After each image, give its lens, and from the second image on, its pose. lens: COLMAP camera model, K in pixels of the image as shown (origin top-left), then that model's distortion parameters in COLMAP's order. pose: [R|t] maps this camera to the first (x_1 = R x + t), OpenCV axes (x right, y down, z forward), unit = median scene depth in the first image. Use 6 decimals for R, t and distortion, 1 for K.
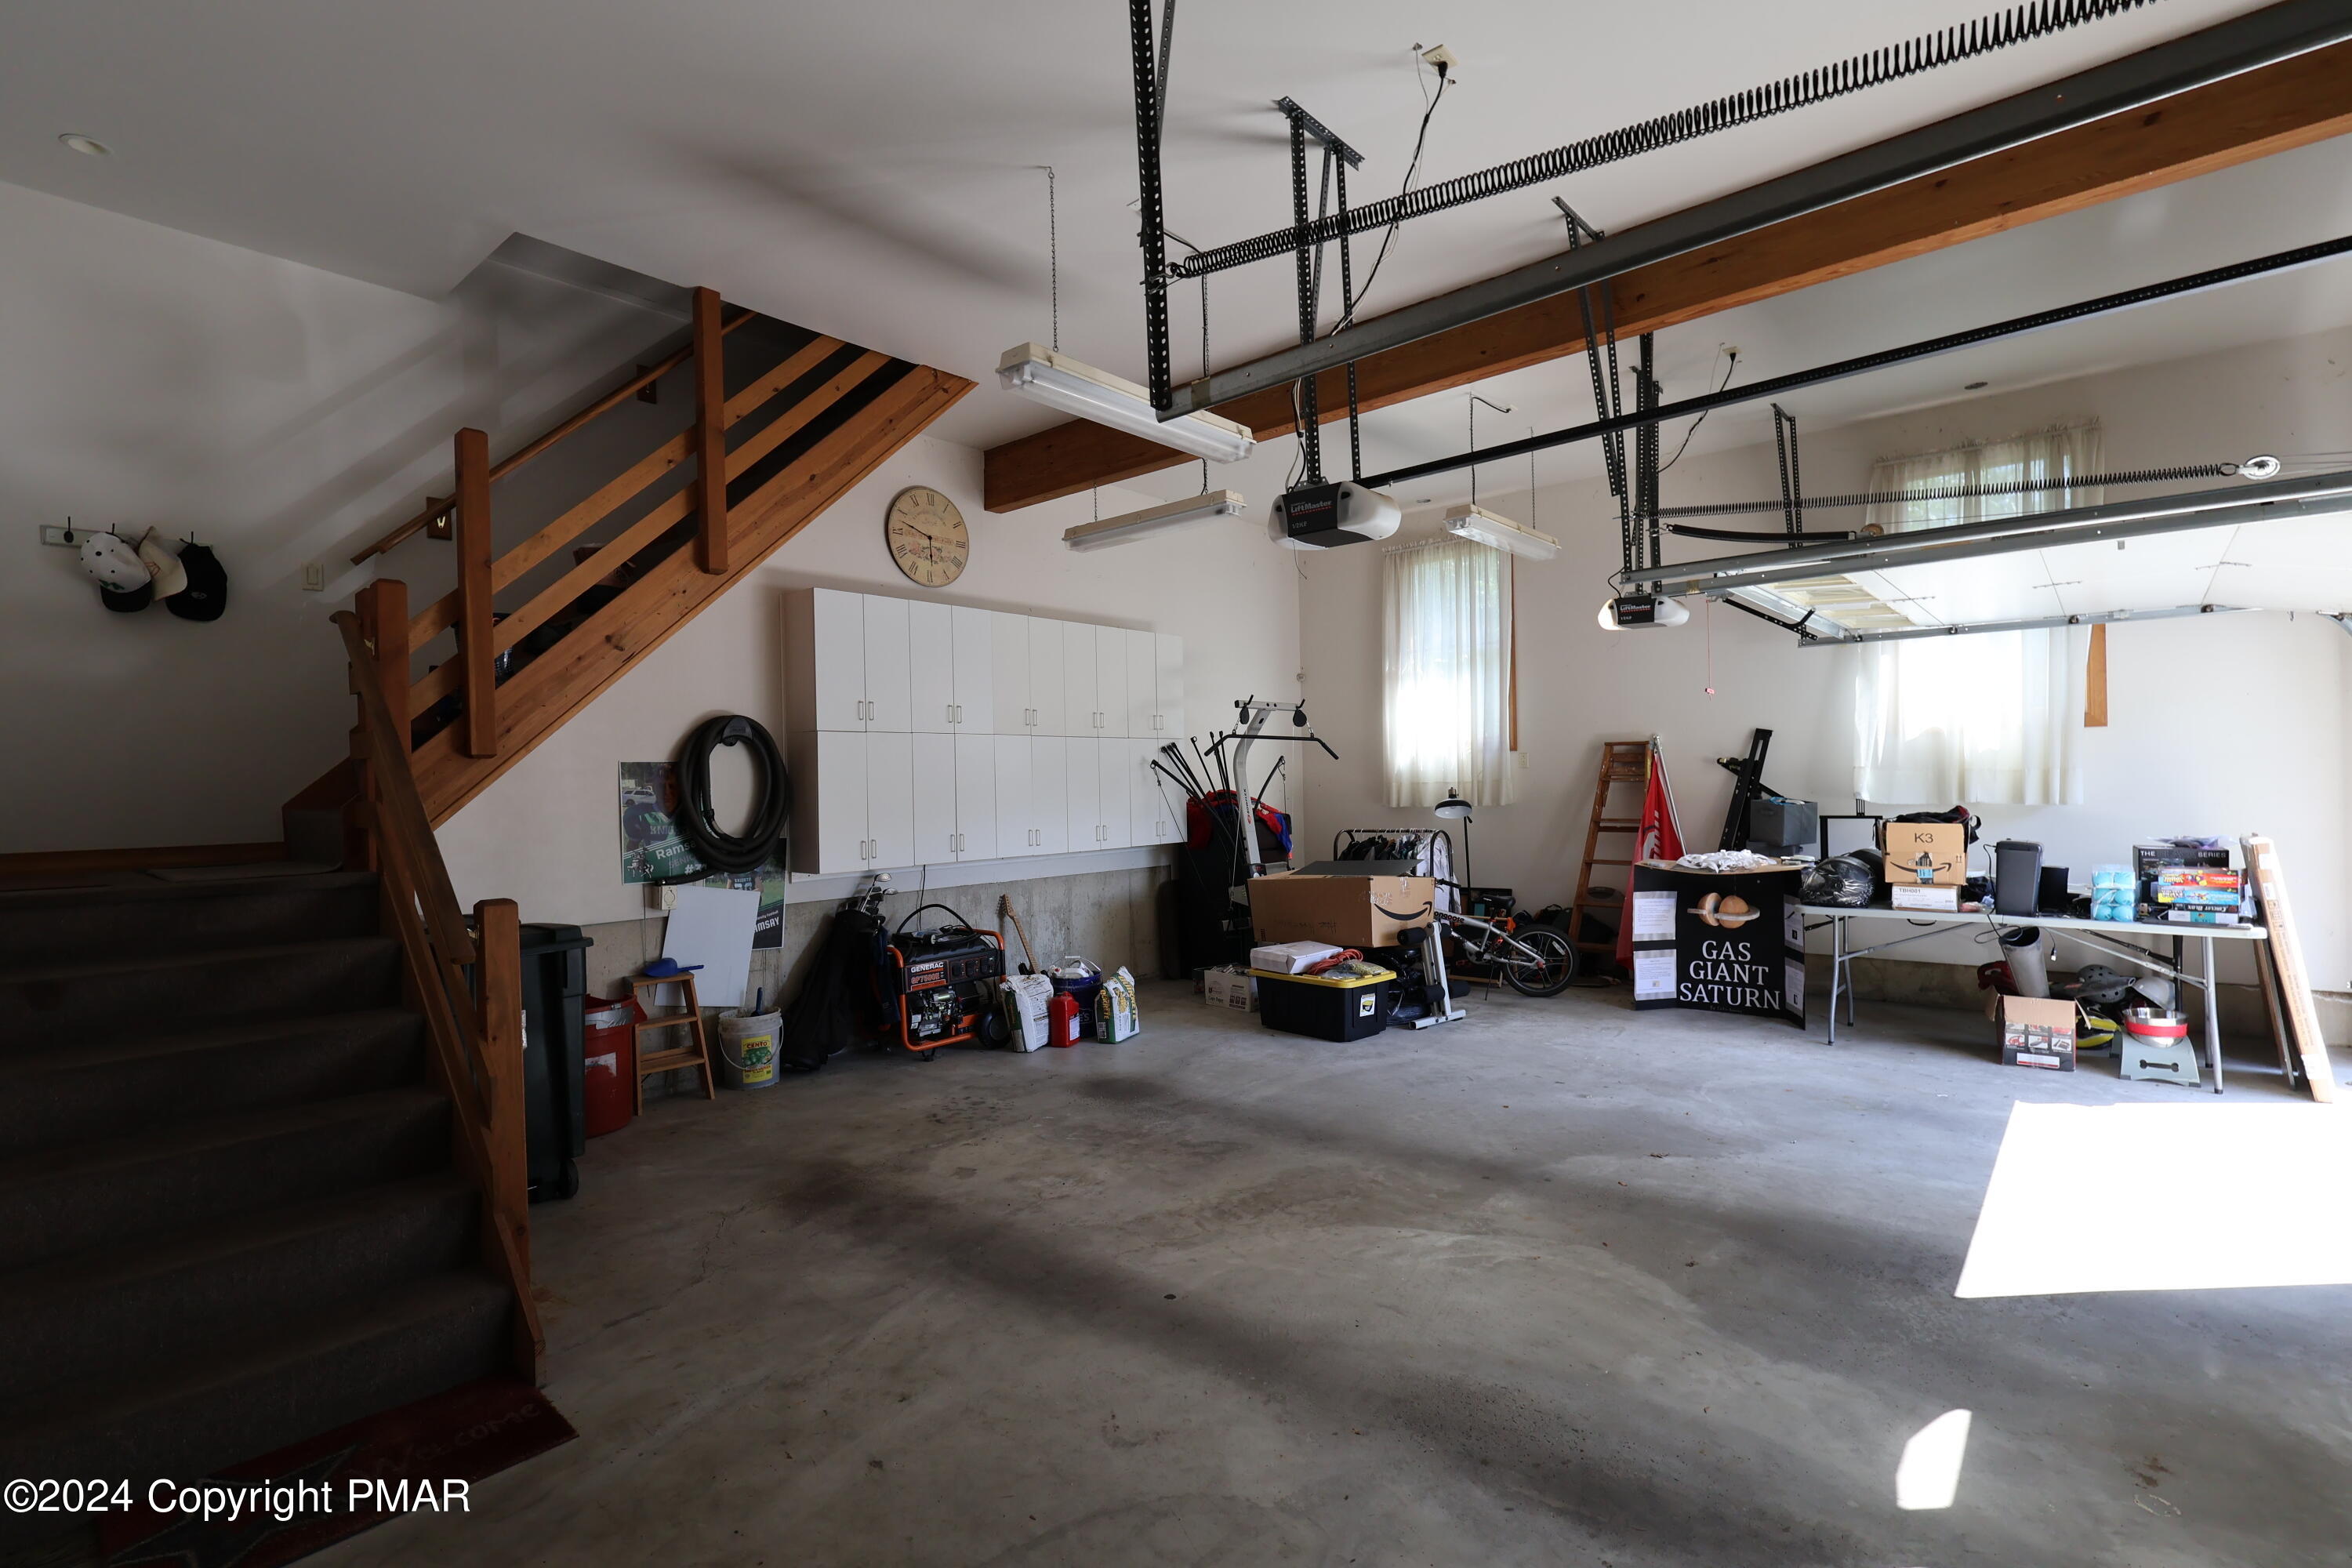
lens RADIAL K [[1085.4, 0, 1177.7], [0, 1085.4, 789.3], [0, 0, 1]] dist [0.000119, 0.000010]
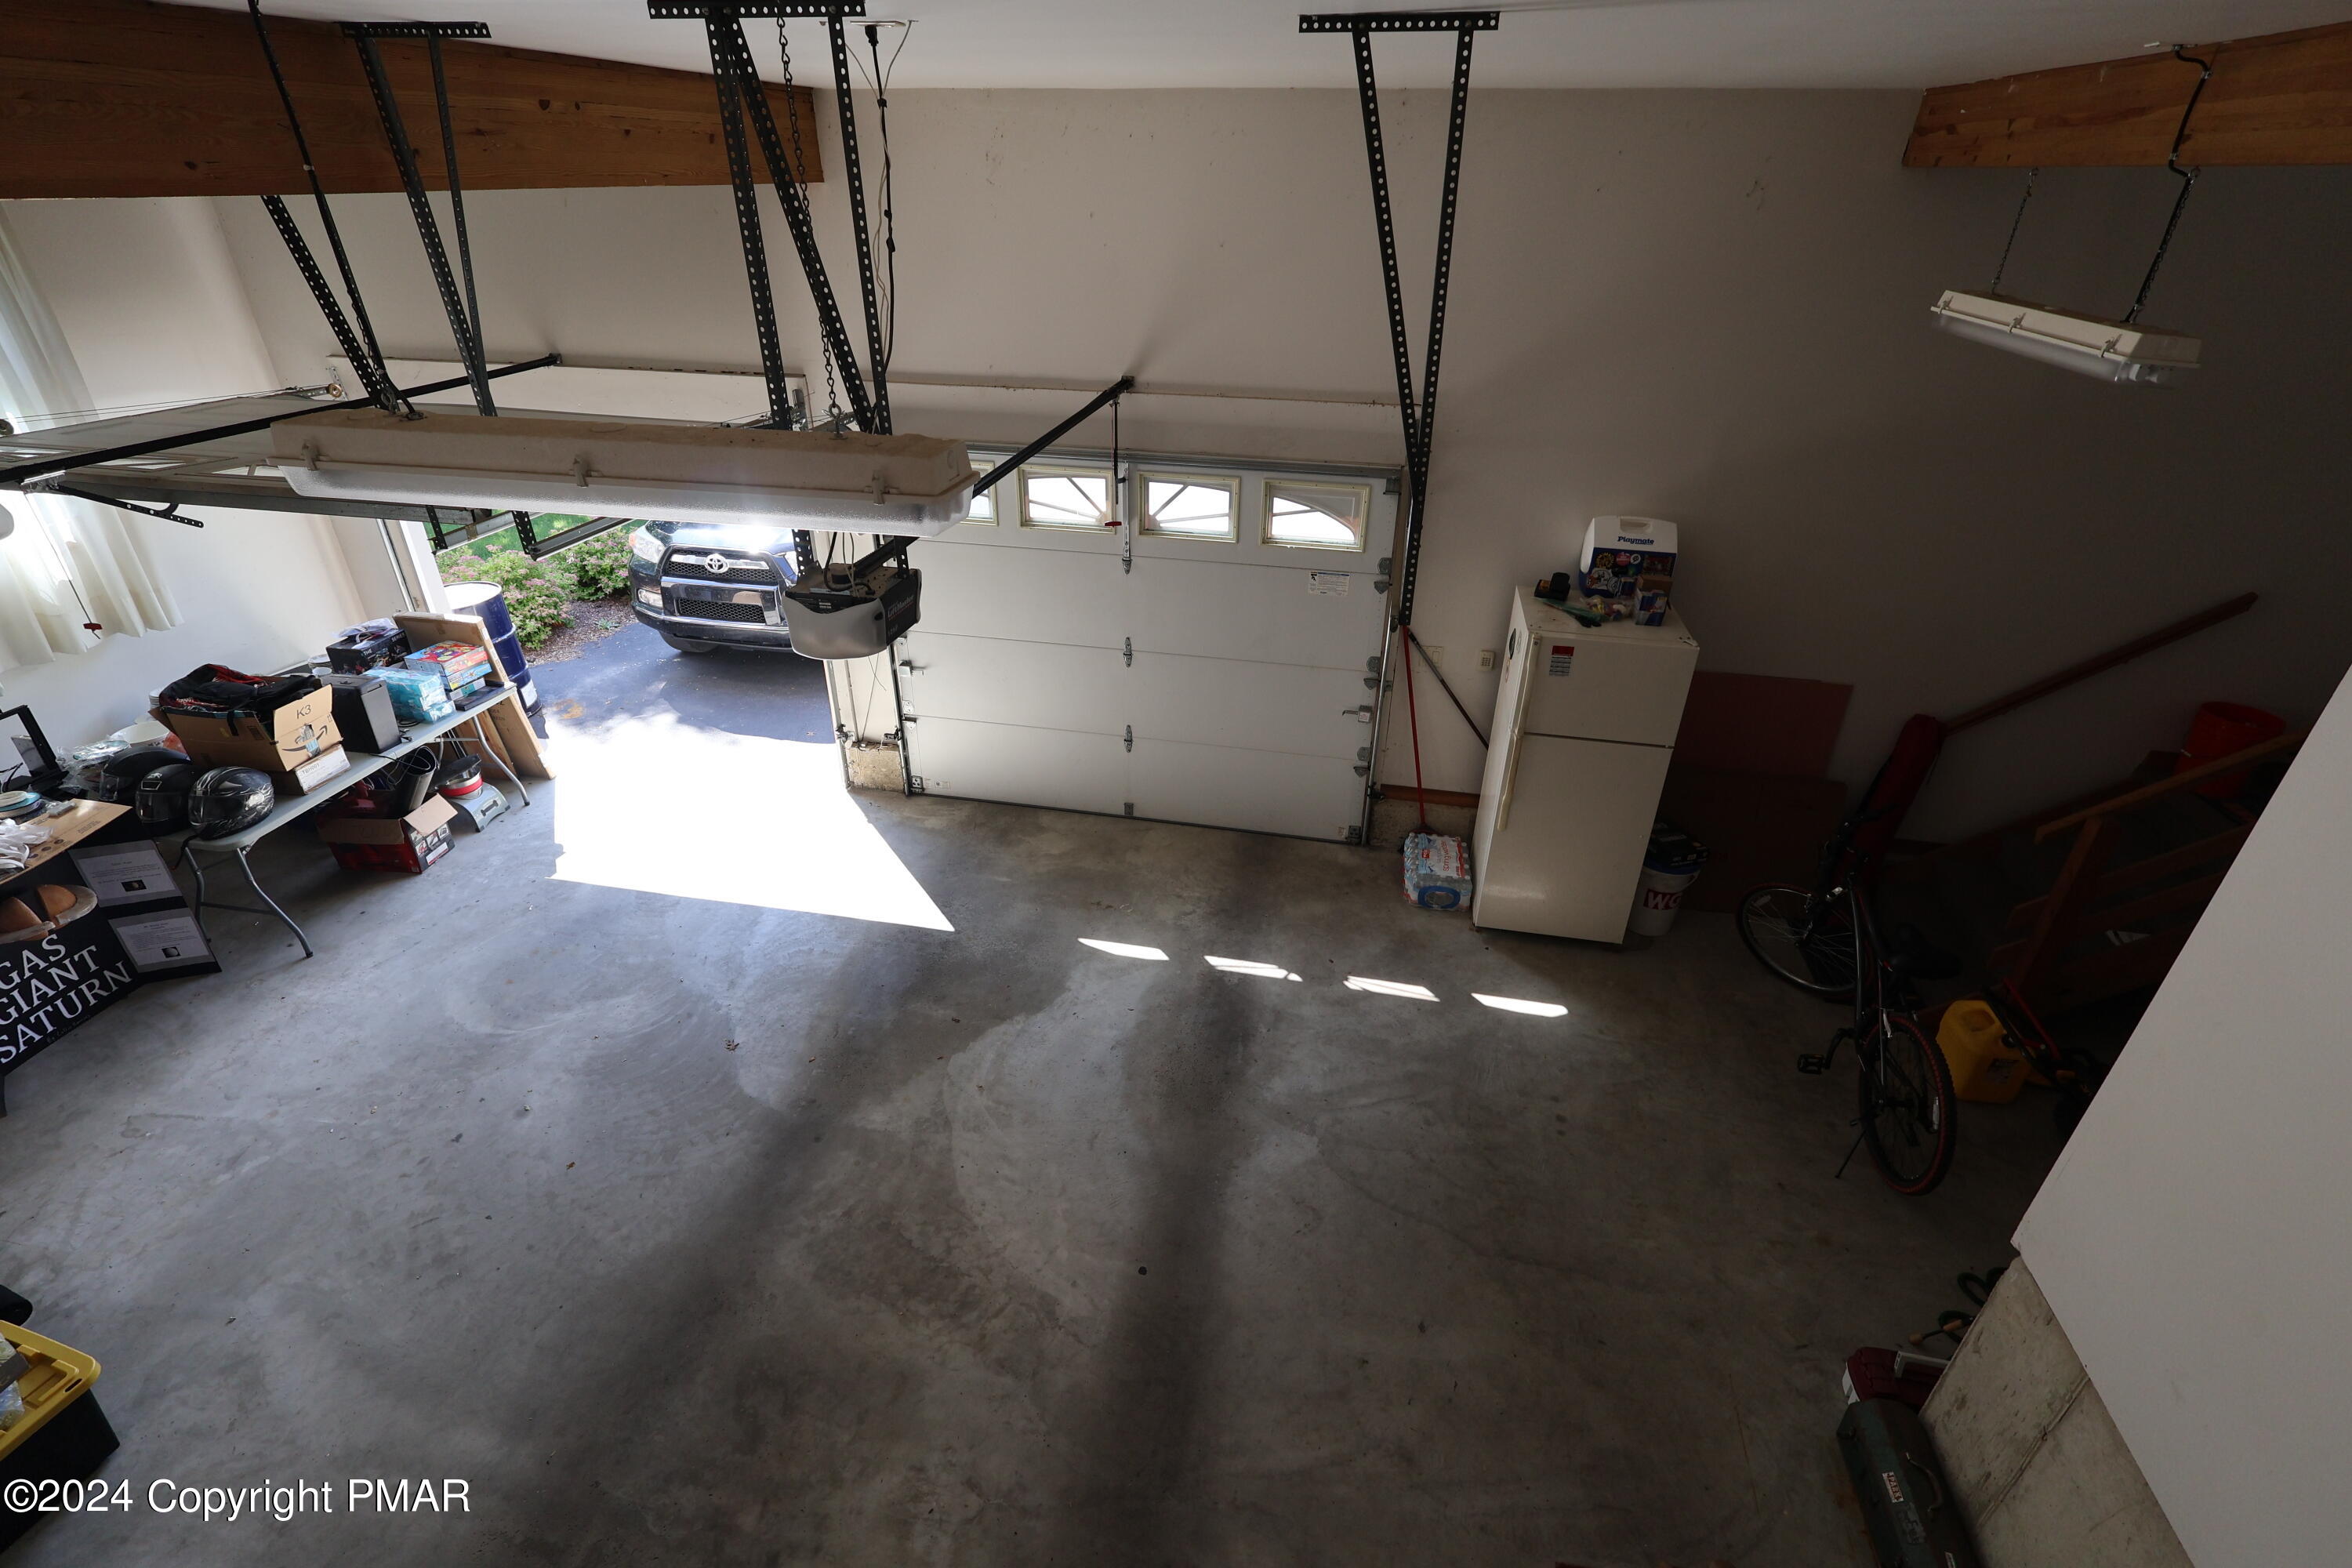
lens RADIAL K [[1085.4, 0, 1177.7], [0, 1085.4, 792.0], [0, 0, 1]] dist [0.000119, 0.000010]
pose [[-0.492507, -0.415803, 0.764555, -0.597541], [0.005329, 0.877030, 0.480406, -0.481957], [-0.870292, 0.240678, -0.429728, 1.101250]]
